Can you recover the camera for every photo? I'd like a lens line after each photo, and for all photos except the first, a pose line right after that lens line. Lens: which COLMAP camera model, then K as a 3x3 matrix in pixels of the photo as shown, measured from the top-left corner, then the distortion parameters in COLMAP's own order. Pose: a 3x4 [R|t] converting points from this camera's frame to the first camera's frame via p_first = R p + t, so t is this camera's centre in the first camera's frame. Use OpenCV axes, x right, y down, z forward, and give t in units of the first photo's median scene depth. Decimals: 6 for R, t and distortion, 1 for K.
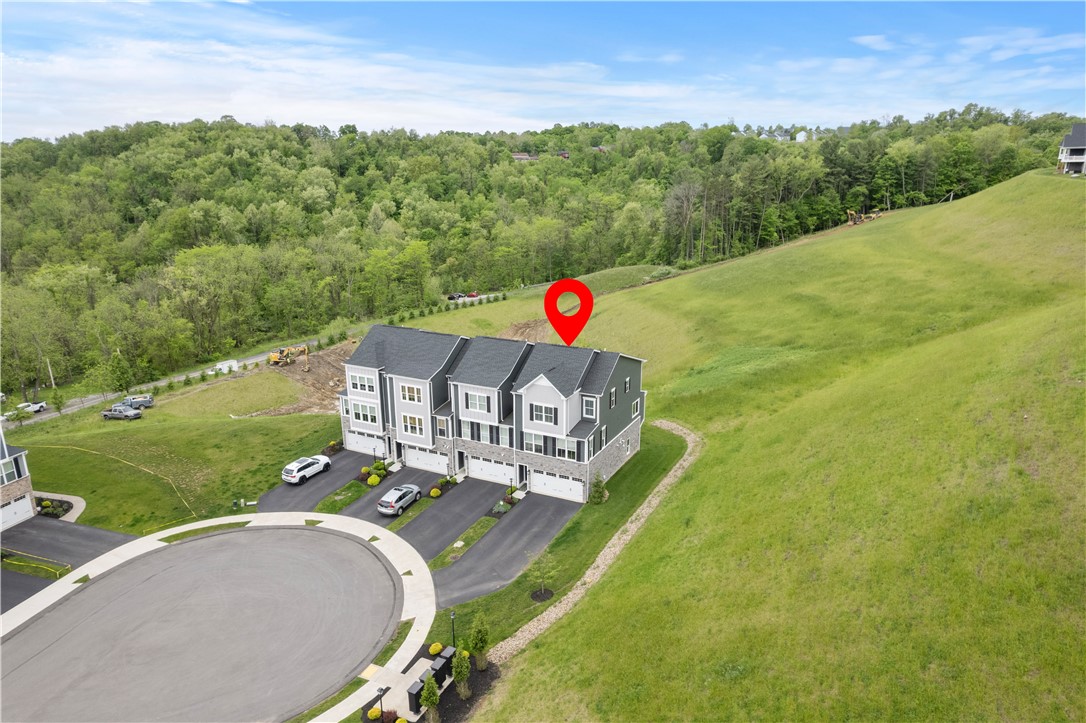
lens RADIAL K [[694.2, 0, 543.0], [0, 694.2, 363.3], [0, 0, 1]] dist [-0.045219, 0.007152]
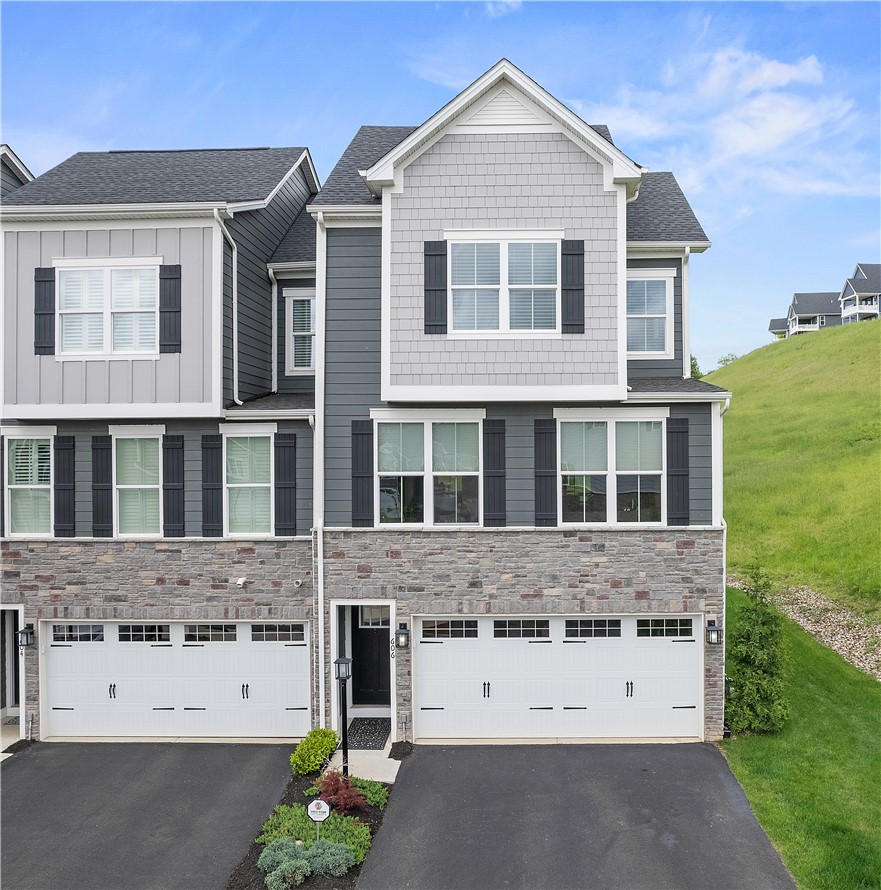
lens RADIAL K [[876.6, 0, 442.8], [0, 876.6, 453.4], [0, 0, 1]] dist [-0.050217, 0.000000]
pose [[0.900594, 0.004448, 0.434638, -0.115186], [0.117017, 0.960549, -0.252295, 0.167986], [-0.418613, 0.278076, 0.864544, 0.757159]]
